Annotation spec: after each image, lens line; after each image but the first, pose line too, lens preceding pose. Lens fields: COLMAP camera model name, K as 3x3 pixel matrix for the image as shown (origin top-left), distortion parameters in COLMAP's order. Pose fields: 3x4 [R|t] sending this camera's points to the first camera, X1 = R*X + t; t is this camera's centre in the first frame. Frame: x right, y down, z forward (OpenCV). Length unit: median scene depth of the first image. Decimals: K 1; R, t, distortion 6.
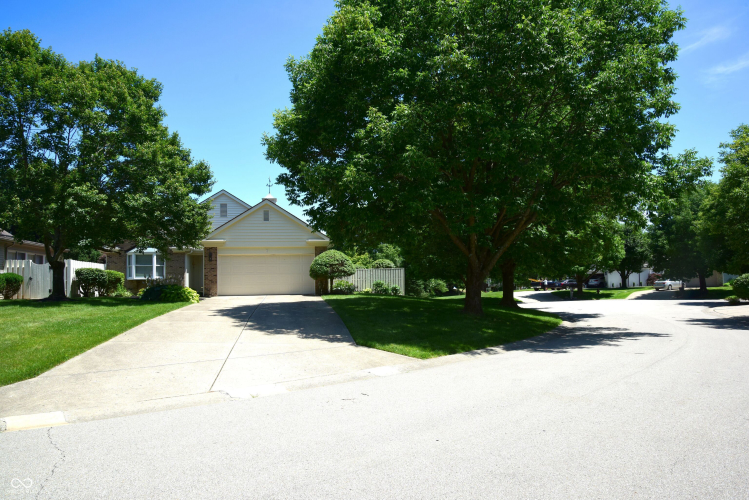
lens RADIAL K [[513.9, 0, 374.5], [0, 513.9, 250.0], [0, 0, 1]] dist [-0.021884, 0.000117]
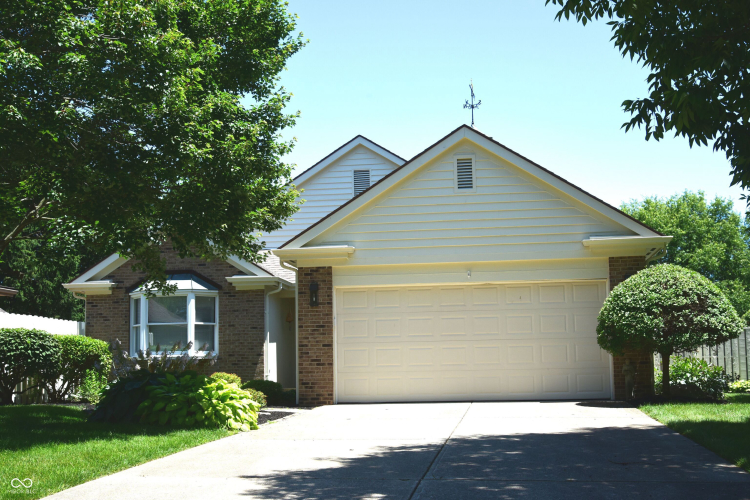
lens RADIAL K [[951.2, 0, 375.0], [0, 951.2, 250.0], [0, 0, 1]] dist [-0.007423, 0.004702]
pose [[0.952511, -0.040376, -0.301816, -0.075658], [0.022251, 0.997750, -0.063251, 0.025262], [0.303691, 0.053531, 0.951266, 0.367350]]
